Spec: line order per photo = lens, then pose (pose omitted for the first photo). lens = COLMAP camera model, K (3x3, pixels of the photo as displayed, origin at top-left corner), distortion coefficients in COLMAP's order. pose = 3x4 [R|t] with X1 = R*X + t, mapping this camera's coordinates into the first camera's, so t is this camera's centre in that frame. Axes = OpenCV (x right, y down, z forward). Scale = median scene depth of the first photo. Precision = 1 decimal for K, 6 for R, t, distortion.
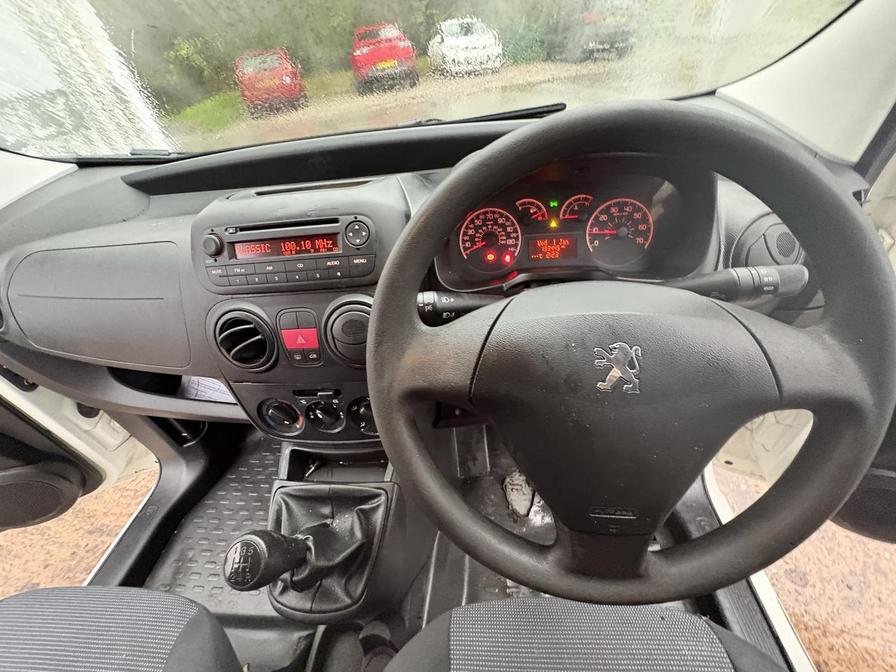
lens RADIAL K [[356.4, 0, 446.4], [0, 356.4, 327.9], [0, 0, 1]] dist [-0.000096, -0.000341]
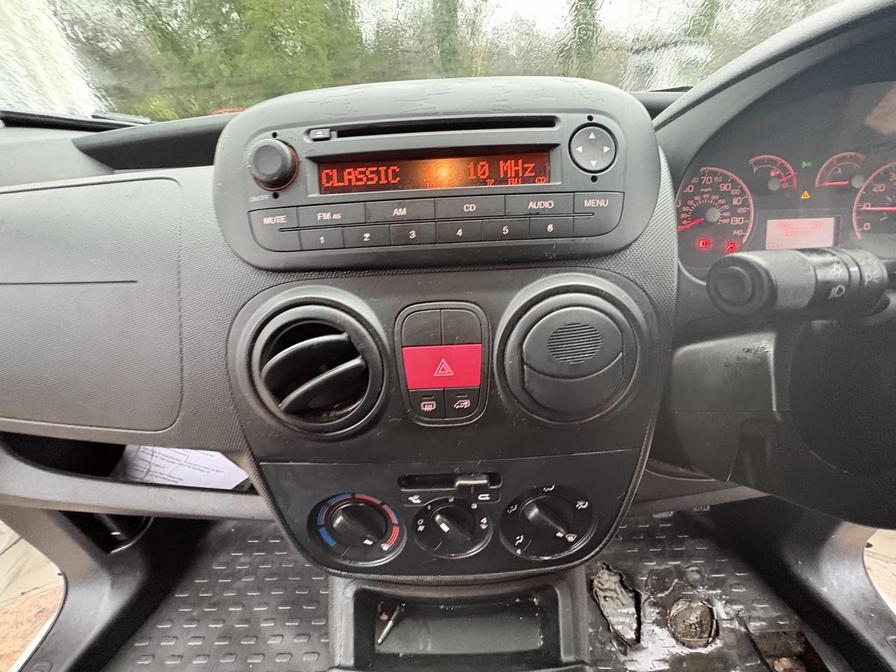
lens RADIAL K [[356.4, 0, 445.7], [0, 356.4, 328.4], [0, 0, 1]] dist [-0.000096, -0.000341]
pose [[0.994301, 0.019479, 0.104810, -0.410203], [-0.003942, 0.989210, -0.146449, 0.044638], [-0.106532, 0.145201, 0.983650, 0.470695]]
